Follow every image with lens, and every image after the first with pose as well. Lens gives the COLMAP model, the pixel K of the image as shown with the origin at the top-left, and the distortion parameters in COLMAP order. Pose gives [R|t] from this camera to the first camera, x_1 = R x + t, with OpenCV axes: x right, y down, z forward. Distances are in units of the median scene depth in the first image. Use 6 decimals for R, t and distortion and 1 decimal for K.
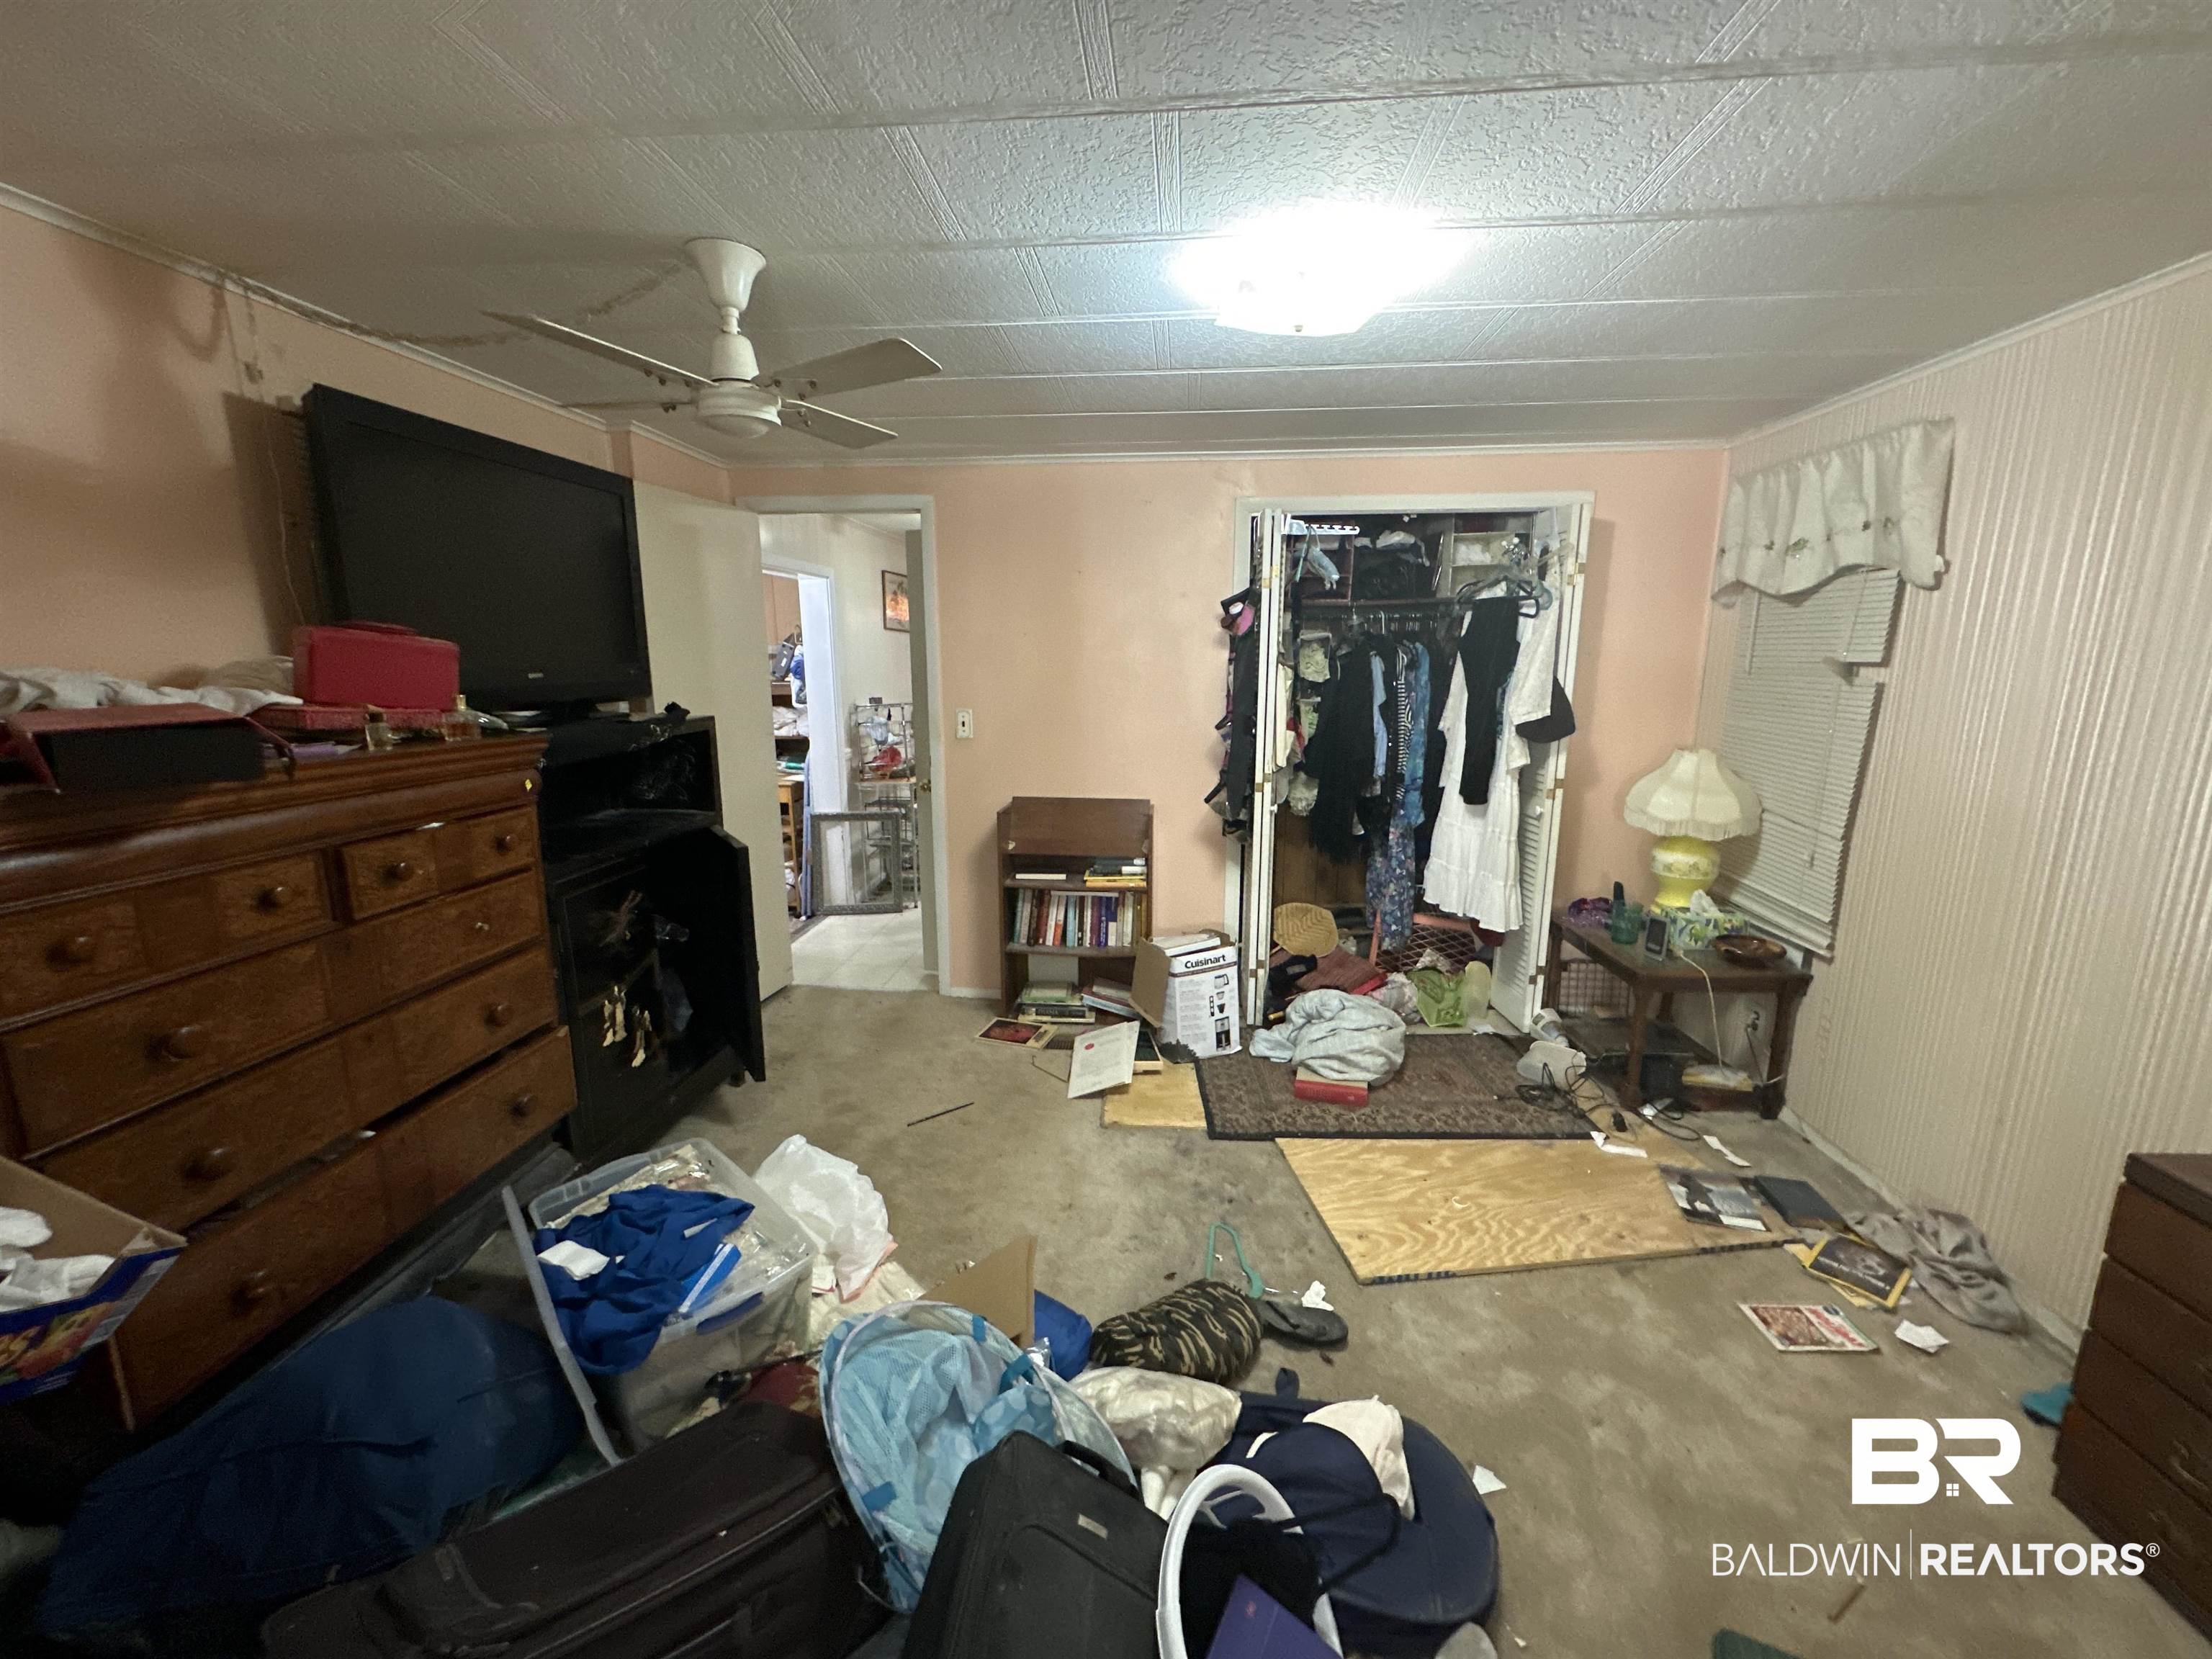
lens RADIAL K [[877.7, 0, 1116.2], [0, 877.7, 824.8], [0, 0, 1]] dist [-0.005356, 0.001035]
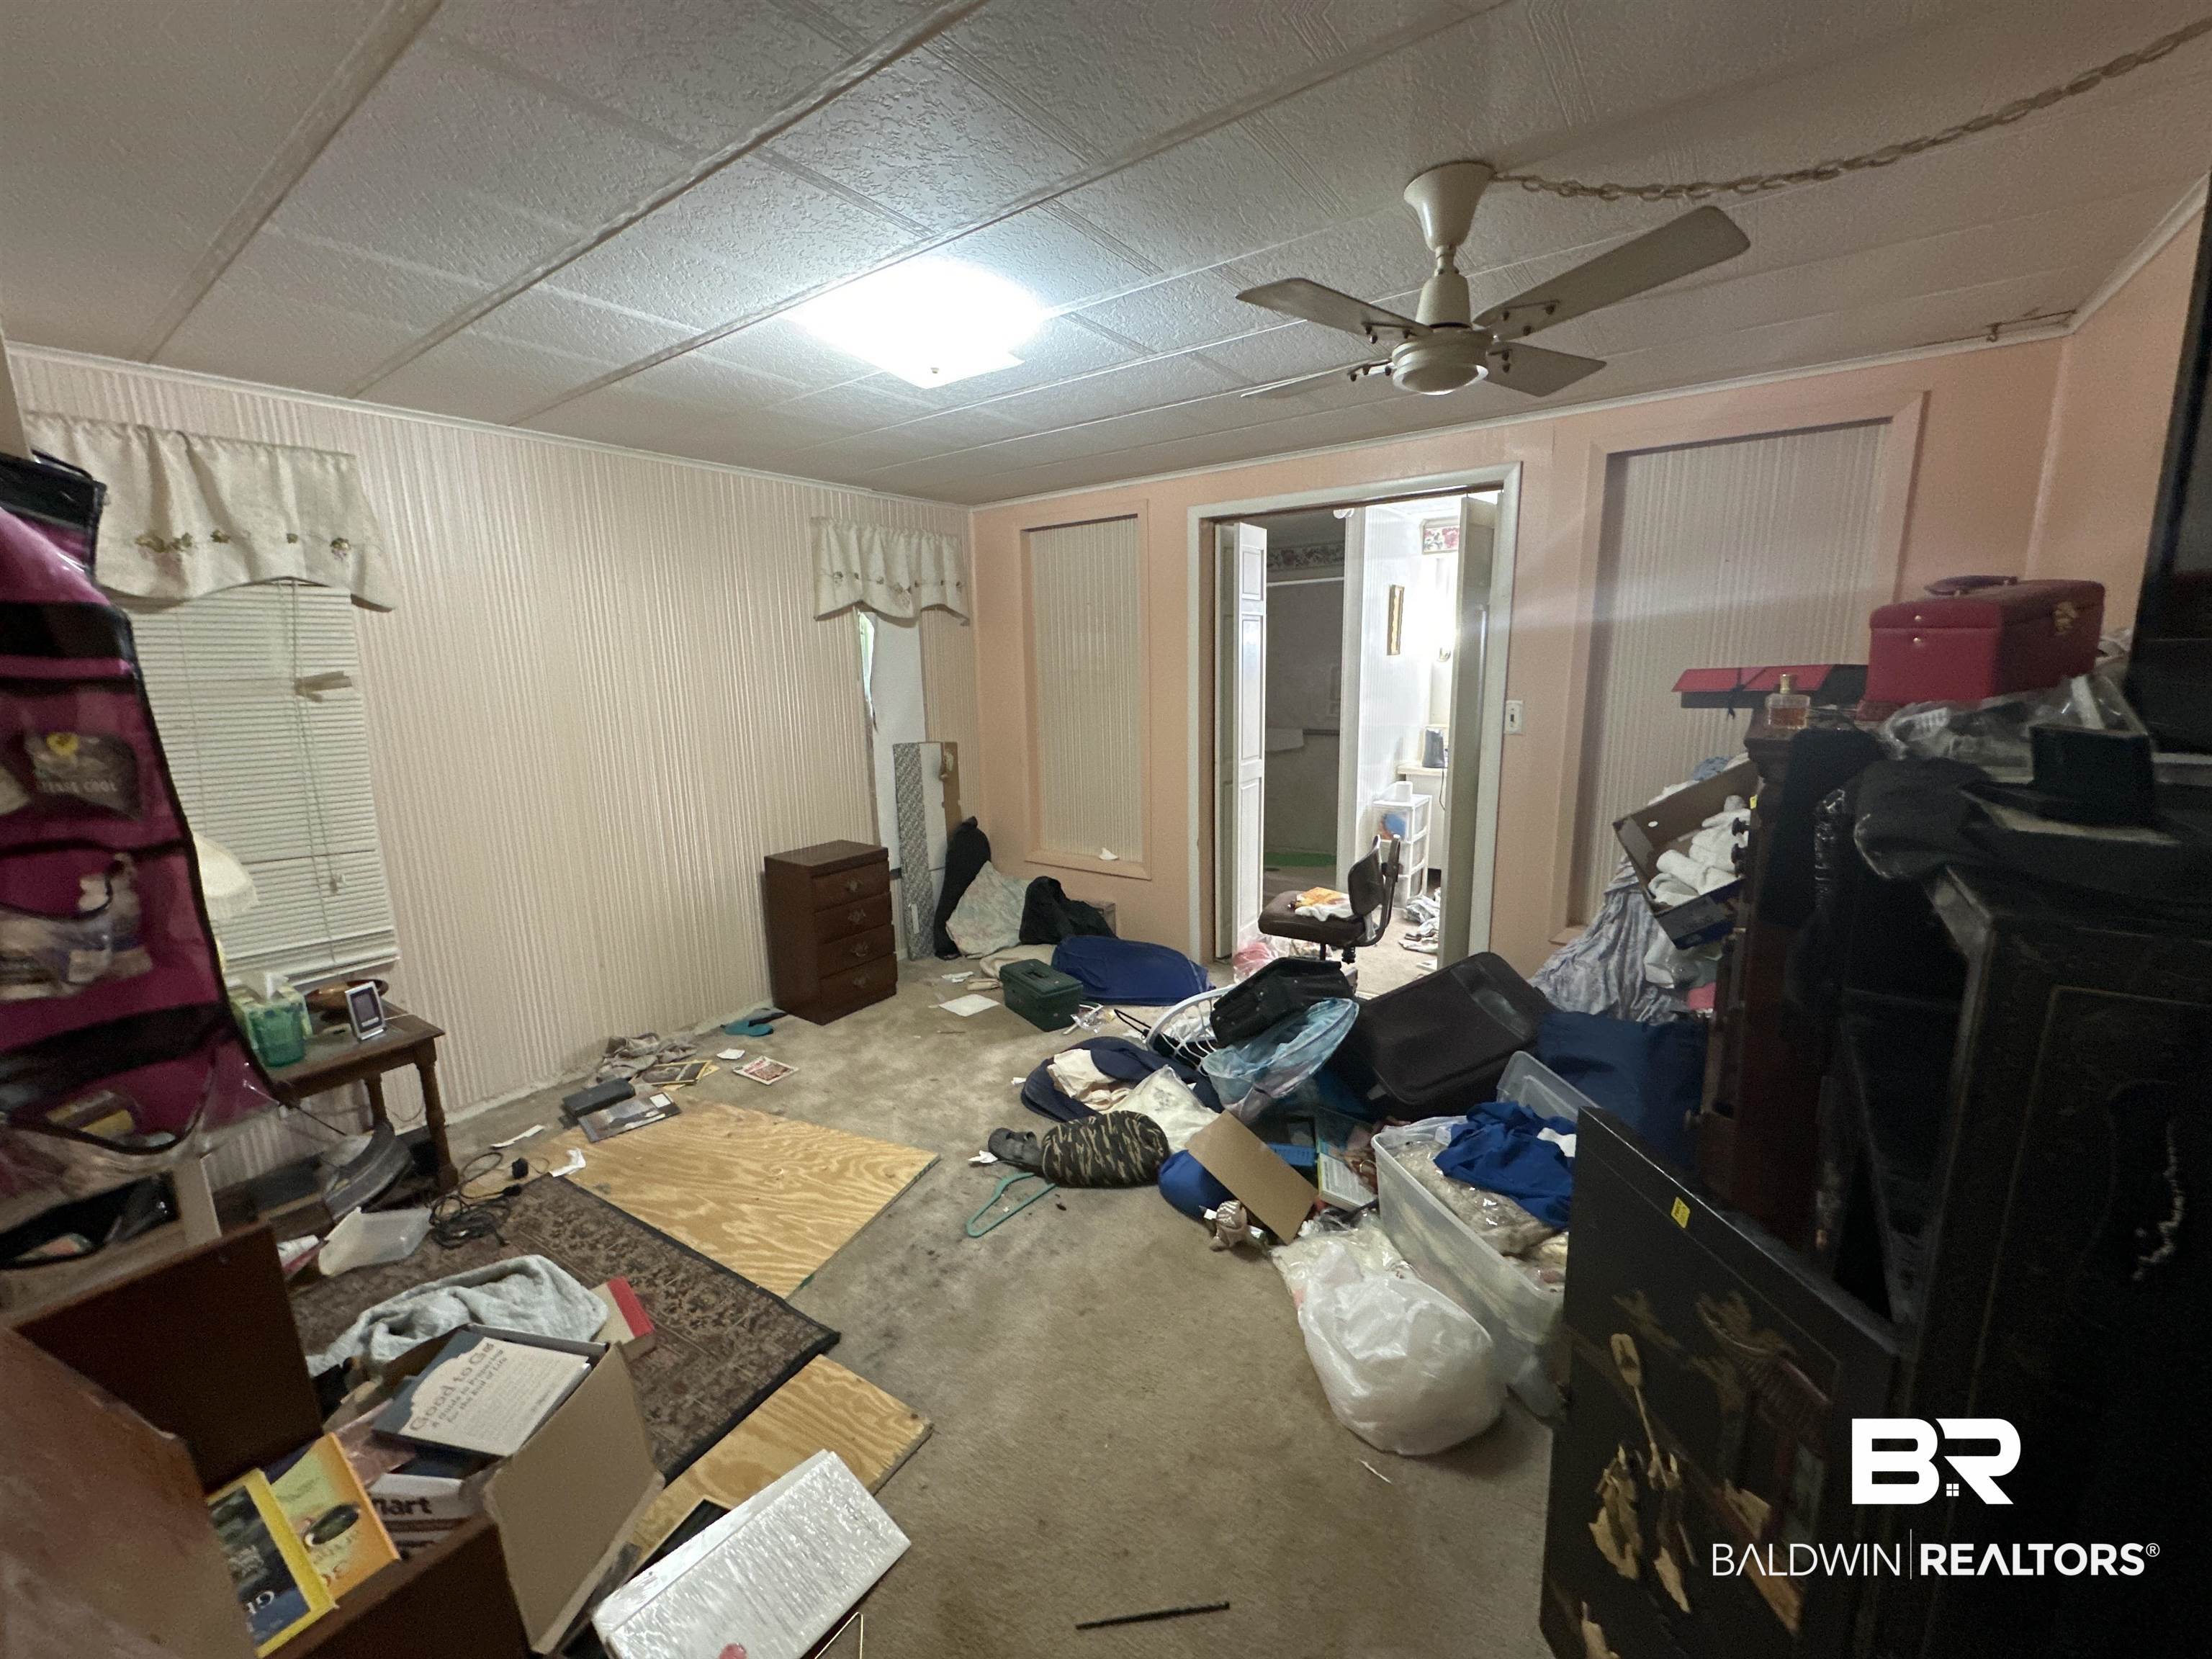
lens RADIAL K [[877.7, 0, 1110.5], [0, 877.7, 830.5], [0, 0, 1]] dist [-0.005356, 0.001035]
pose [[-0.853518, -0.087261, 0.513705, -0.452705], [0.117055, 0.928569, 0.352218, -0.276618], [-0.507746, 0.360756, -0.782336, 1.421144]]
